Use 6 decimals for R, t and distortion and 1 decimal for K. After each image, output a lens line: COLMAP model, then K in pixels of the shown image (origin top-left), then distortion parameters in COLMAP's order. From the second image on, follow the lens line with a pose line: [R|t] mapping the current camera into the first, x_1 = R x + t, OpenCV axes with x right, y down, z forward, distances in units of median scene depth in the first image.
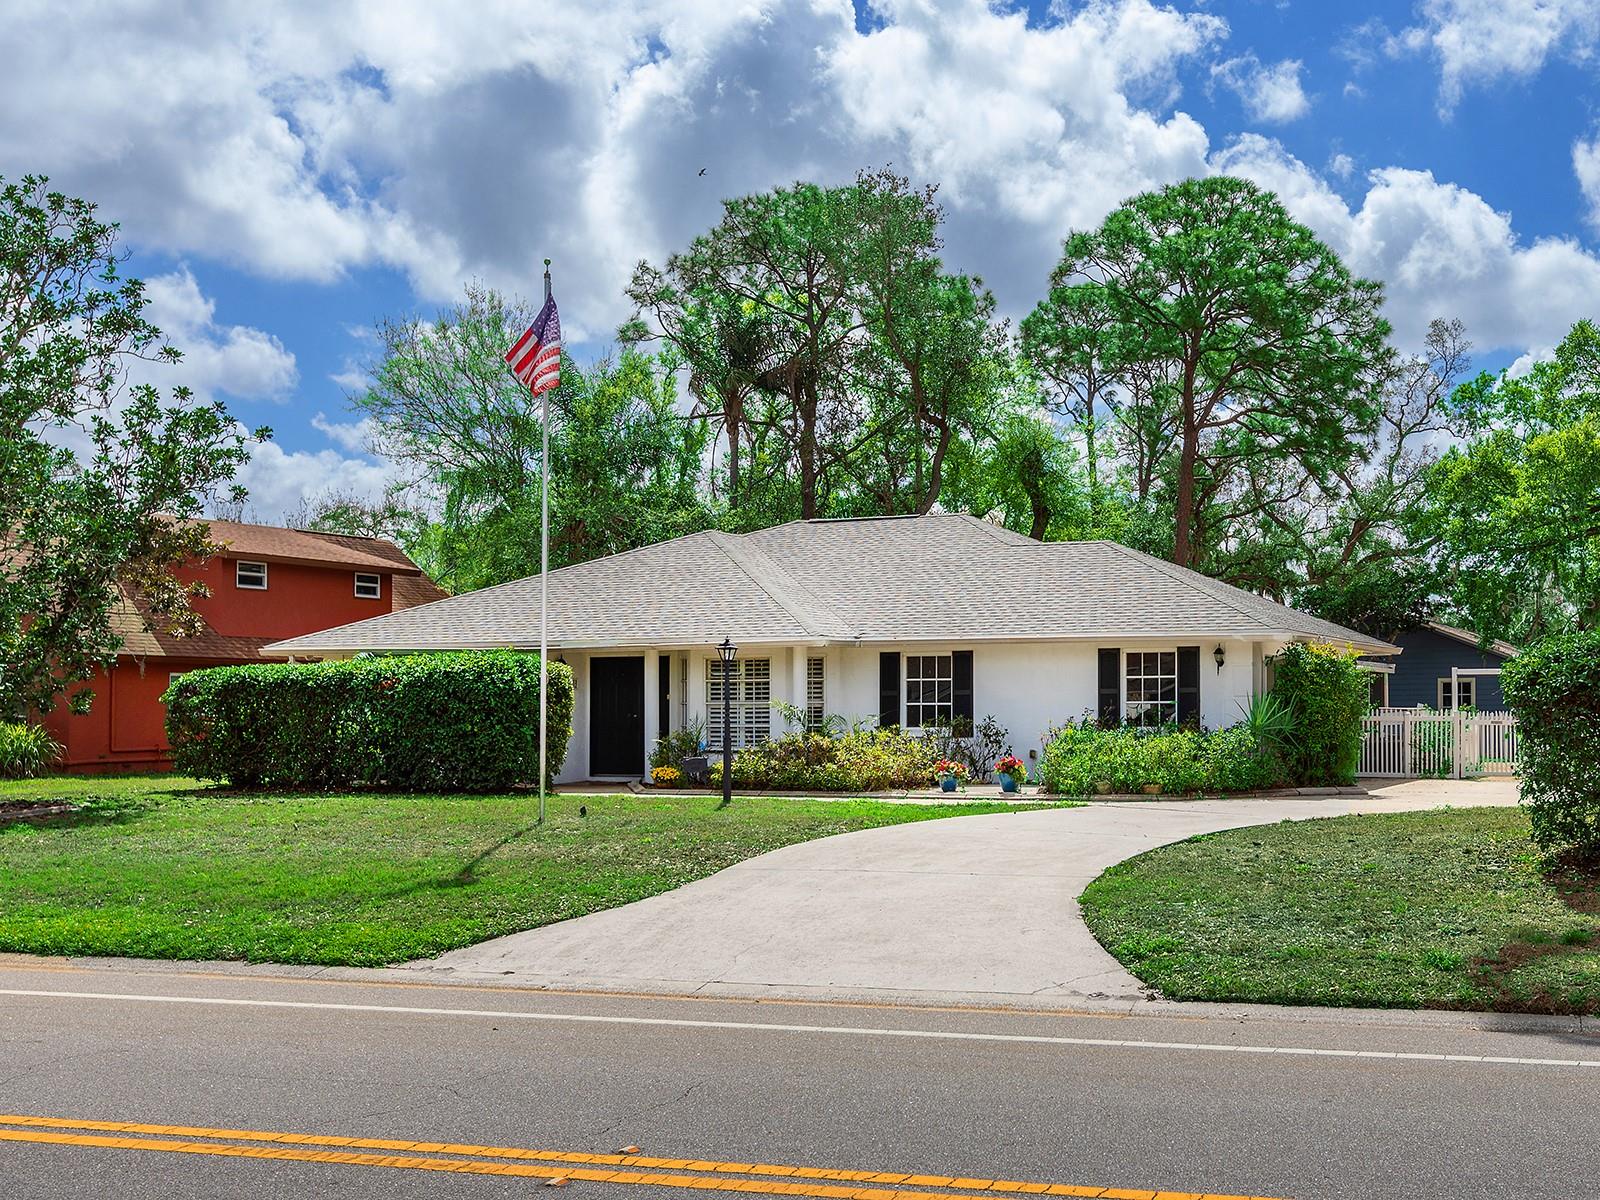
lens RADIAL K [[1528.7, 0, 800.0], [0, 1528.7, 600.0], [0, 0, 1]] dist [0.007170, 0.000955]
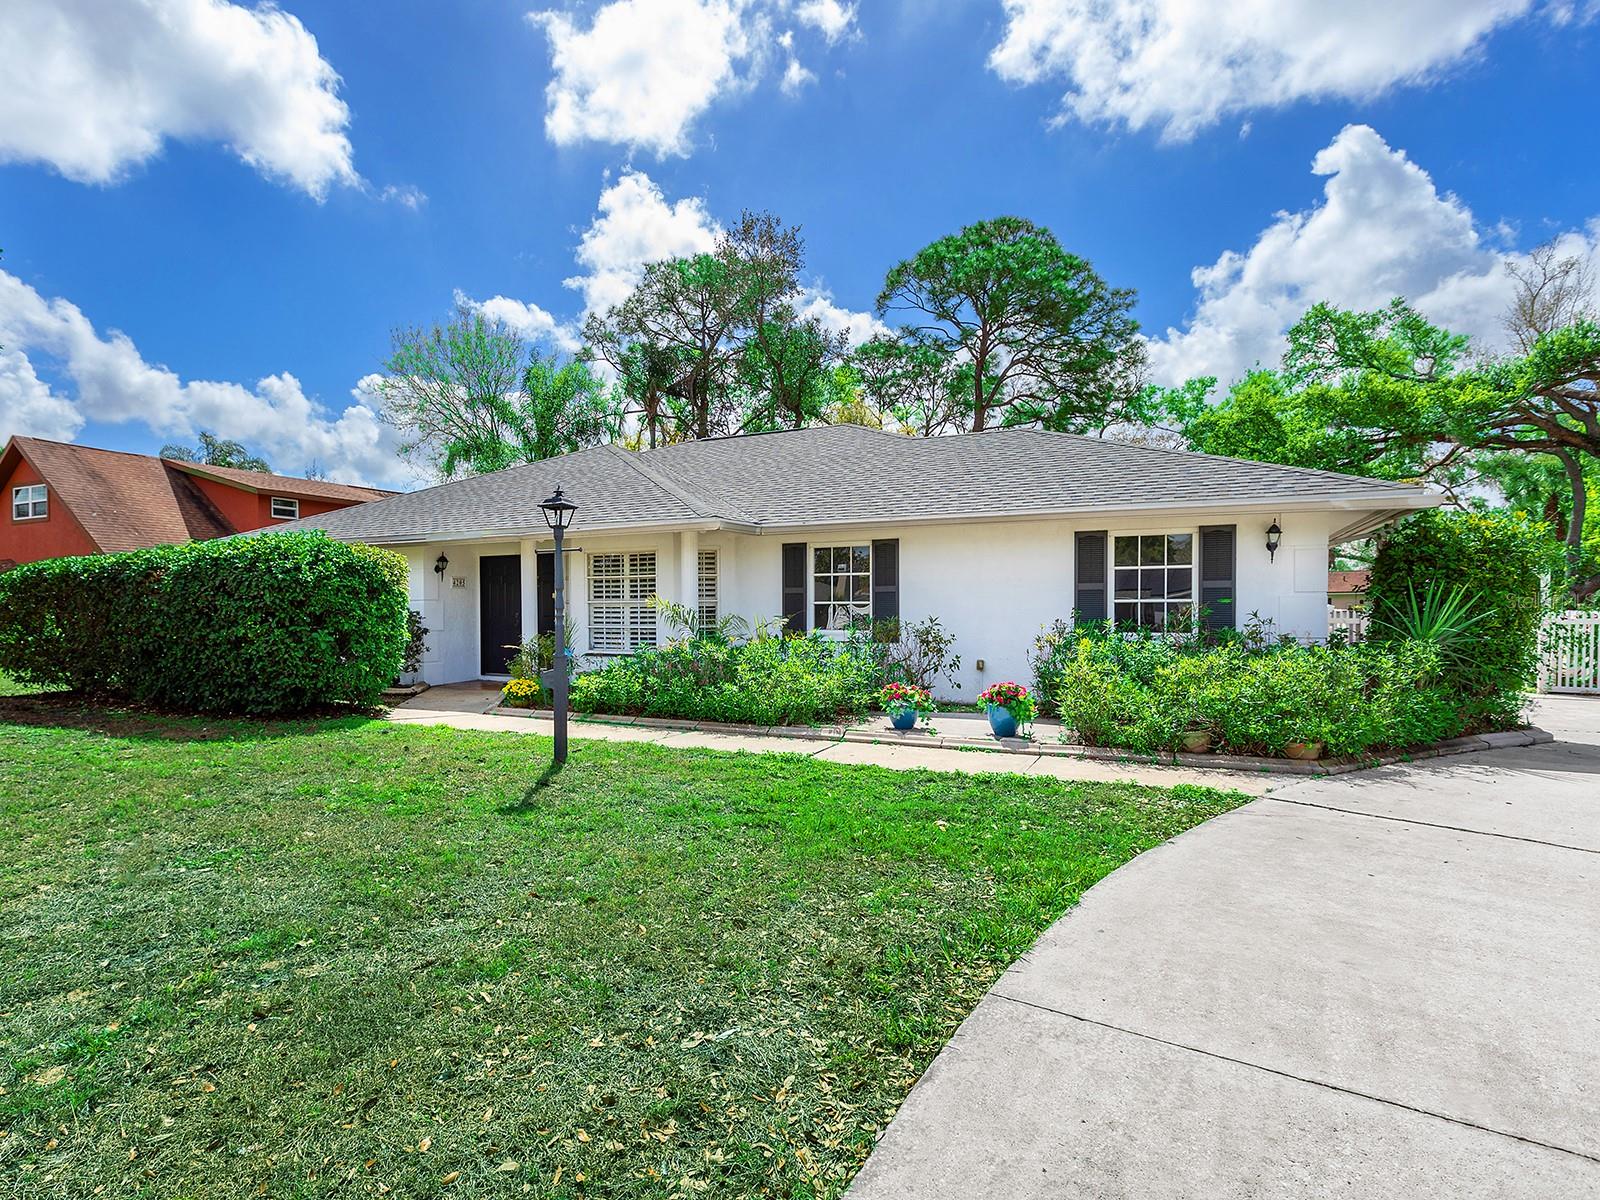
lens RADIAL K [[643.4, 0, 774.8], [0, 643.4, 612.8], [0, 0, 1]] dist [-0.001161, -0.000636]
pose [[0.993175, 0.000985, 0.116632, 0.005469], [-0.009975, 0.997018, 0.076522, 0.046379], [-0.116209, -0.077163, 0.990223, 0.646764]]
